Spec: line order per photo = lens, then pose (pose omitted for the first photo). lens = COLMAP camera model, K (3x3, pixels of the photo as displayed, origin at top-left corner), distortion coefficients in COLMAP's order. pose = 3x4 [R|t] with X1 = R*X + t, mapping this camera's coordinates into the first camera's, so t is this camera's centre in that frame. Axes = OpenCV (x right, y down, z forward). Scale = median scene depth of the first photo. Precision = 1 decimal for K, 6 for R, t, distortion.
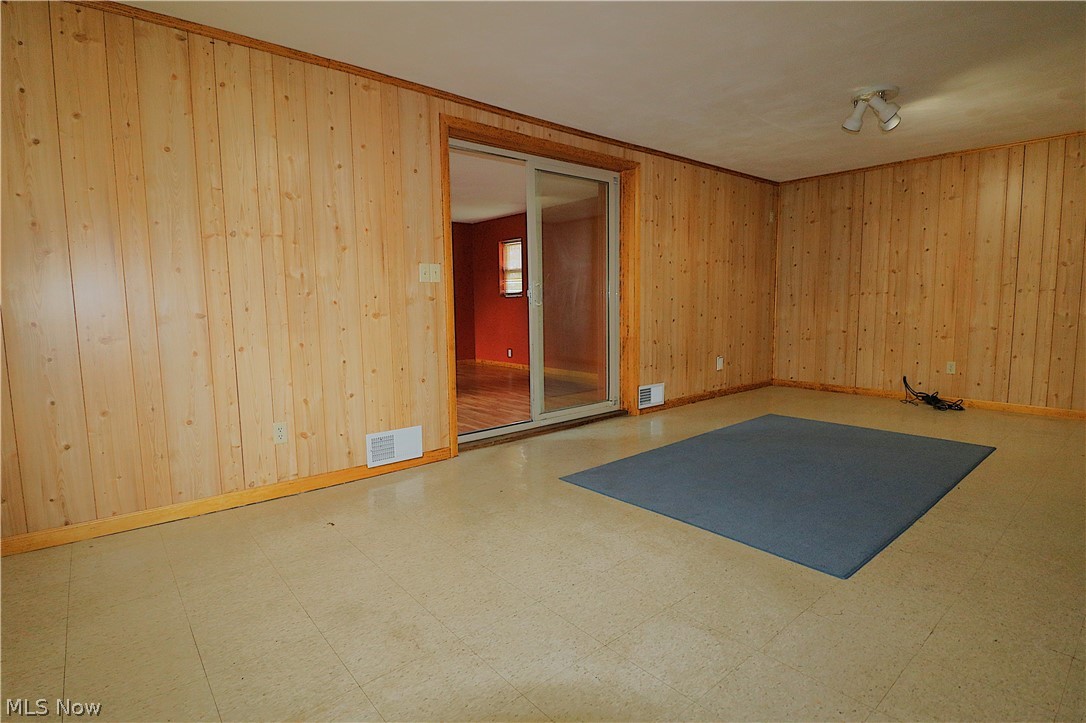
lens RADIAL K [[543.8, 0, 547.1], [0, 543.8, 360.3], [0, 0, 1]] dist [-0.036076, -0.000136]
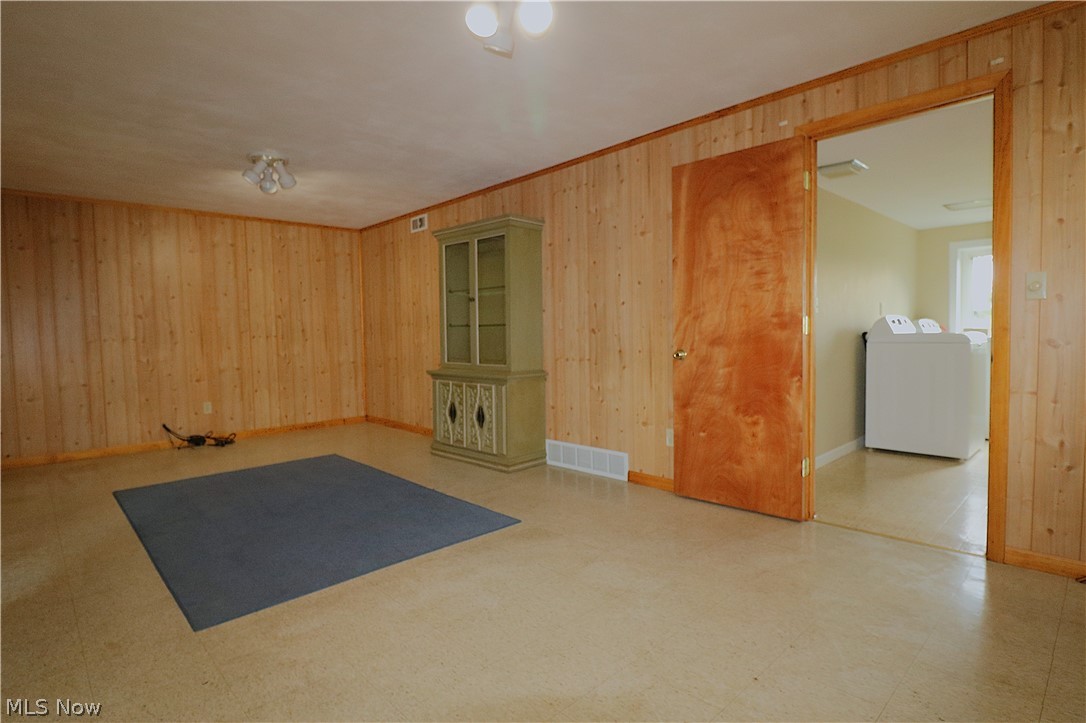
lens RADIAL K [[543.8, 0, 547.1], [0, 543.8, 360.3], [0, 0, 1]] dist [-0.036076, -0.000136]
pose [[-0.084398, -0.027381, 0.996056, -0.344836], [0.129552, 0.990836, 0.038215, -0.031256], [-0.987974, 0.132266, -0.080077, 0.360777]]
